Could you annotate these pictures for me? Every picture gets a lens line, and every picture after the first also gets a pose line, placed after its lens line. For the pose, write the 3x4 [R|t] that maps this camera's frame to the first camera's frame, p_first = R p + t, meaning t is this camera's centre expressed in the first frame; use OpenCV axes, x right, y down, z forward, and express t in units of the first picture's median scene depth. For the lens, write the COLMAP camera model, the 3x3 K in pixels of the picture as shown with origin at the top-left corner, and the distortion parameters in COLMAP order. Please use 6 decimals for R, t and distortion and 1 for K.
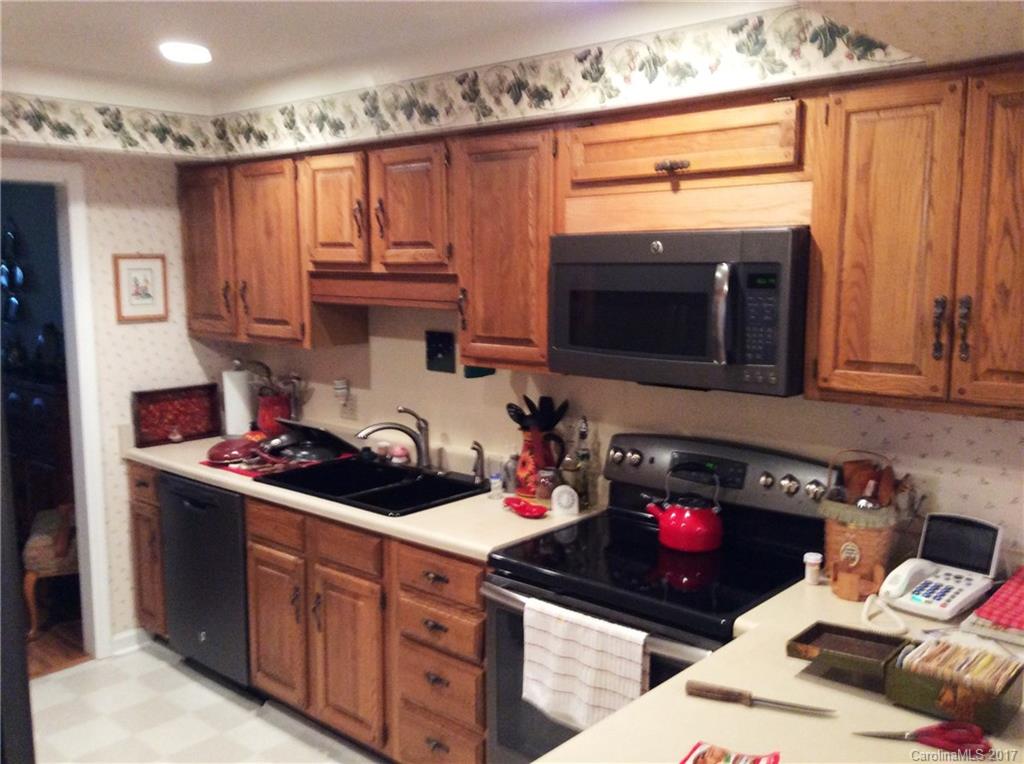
lens RADIAL K [[930.1, 0, 512.0], [0, 930.1, 382.0], [0, 0, 1]] dist [0.007773, -0.004288]
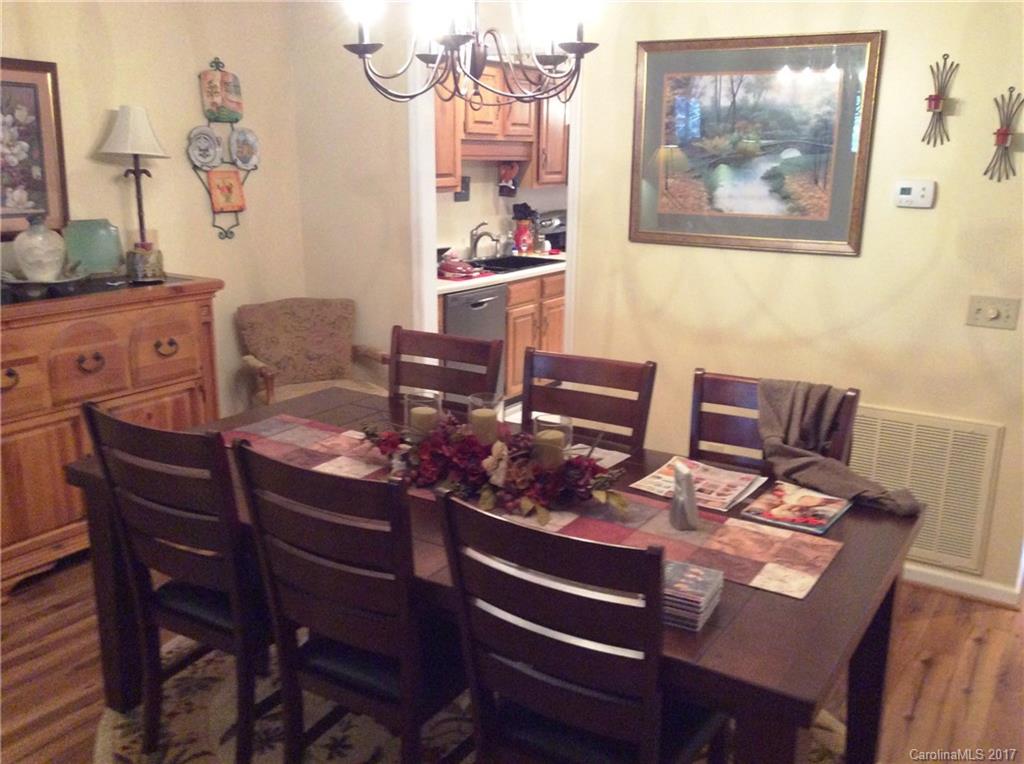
lens RADIAL K [[930.1, 0, 512.0], [0, 930.1, 382.0], [0, 0, 1]] dist [0.007773, -0.004288]
pose [[-0.156918, -0.242108, 0.957476, -1.799044], [0.117205, 0.958070, 0.261467, -0.127260], [-0.980632, 0.153250, -0.121962, 1.175771]]
